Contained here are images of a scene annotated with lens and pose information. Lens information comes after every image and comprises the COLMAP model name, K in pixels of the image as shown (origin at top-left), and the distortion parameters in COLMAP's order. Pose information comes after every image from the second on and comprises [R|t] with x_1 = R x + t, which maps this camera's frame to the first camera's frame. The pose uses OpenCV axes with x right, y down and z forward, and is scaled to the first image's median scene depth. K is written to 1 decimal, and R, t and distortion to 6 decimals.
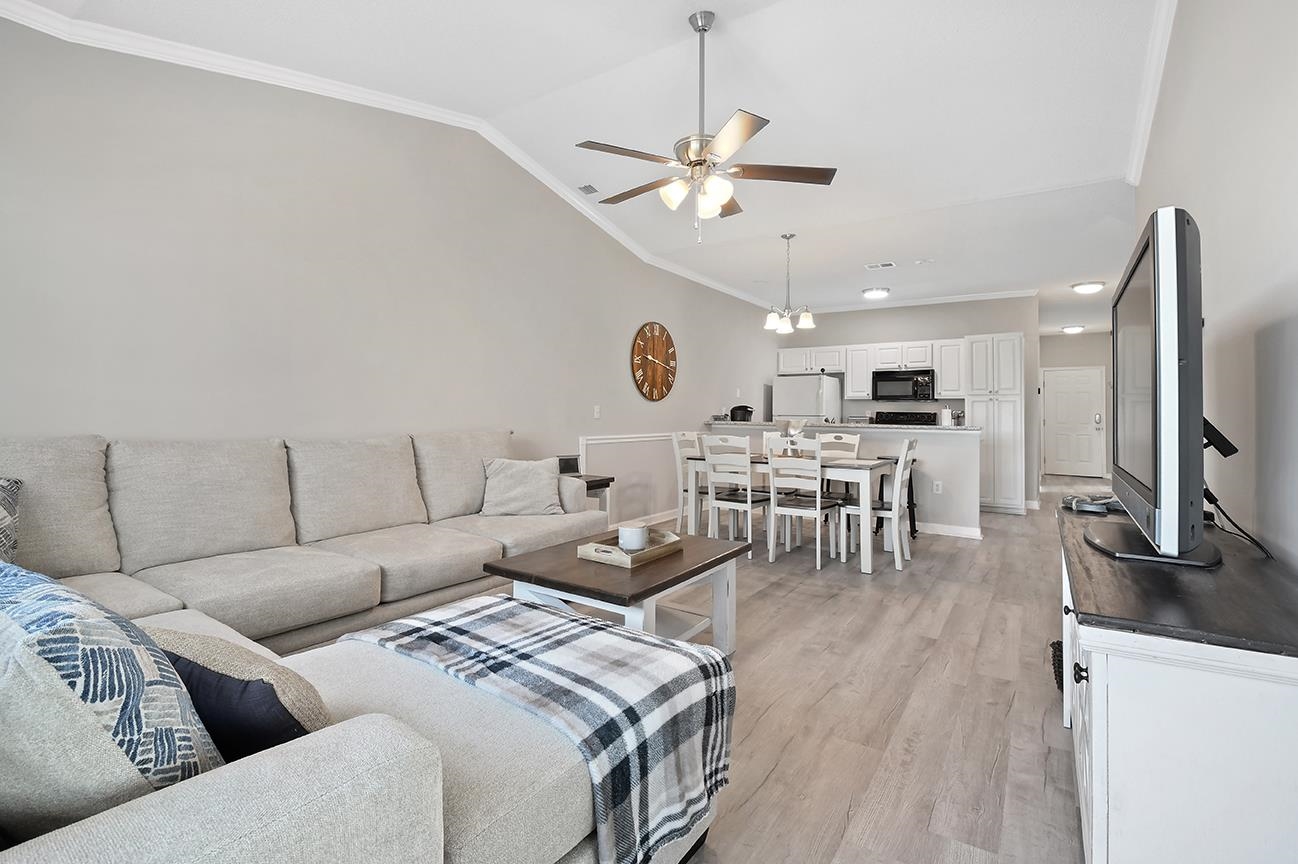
lens RADIAL K [[577.5, 0, 649.8], [0, 577.5, 405.2], [0, 0, 1]] dist [0.000698, -0.027117]
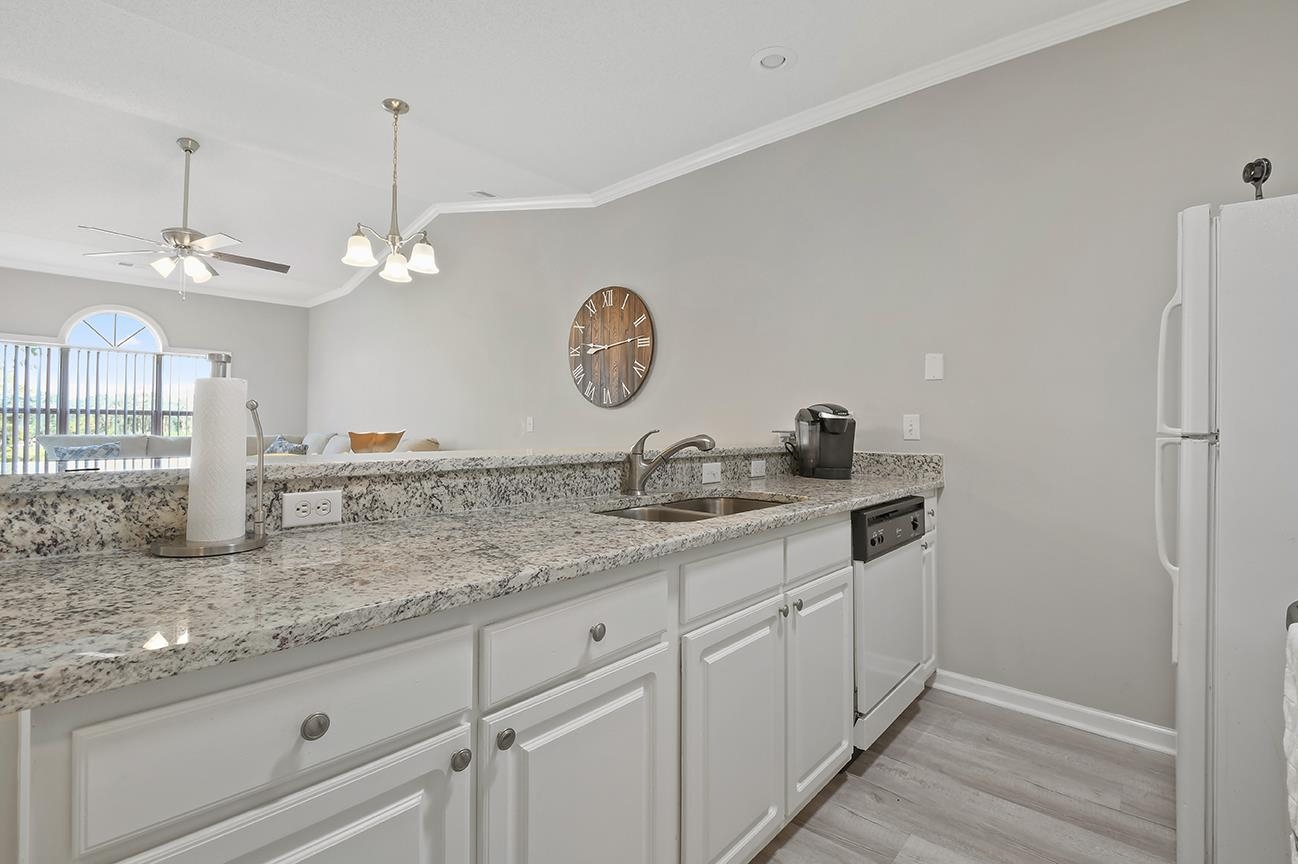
lens RADIAL K [[582.6, 0, 655.6], [0, 582.6, 421.0], [0, 0, 1]] dist [0.015923, -0.028268]
pose [[-0.126220, -0.020231, -0.991796, 0.575362], [0.005285, 0.999764, -0.021066, 0.019736], [0.991988, -0.007901, -0.126083, 0.991579]]
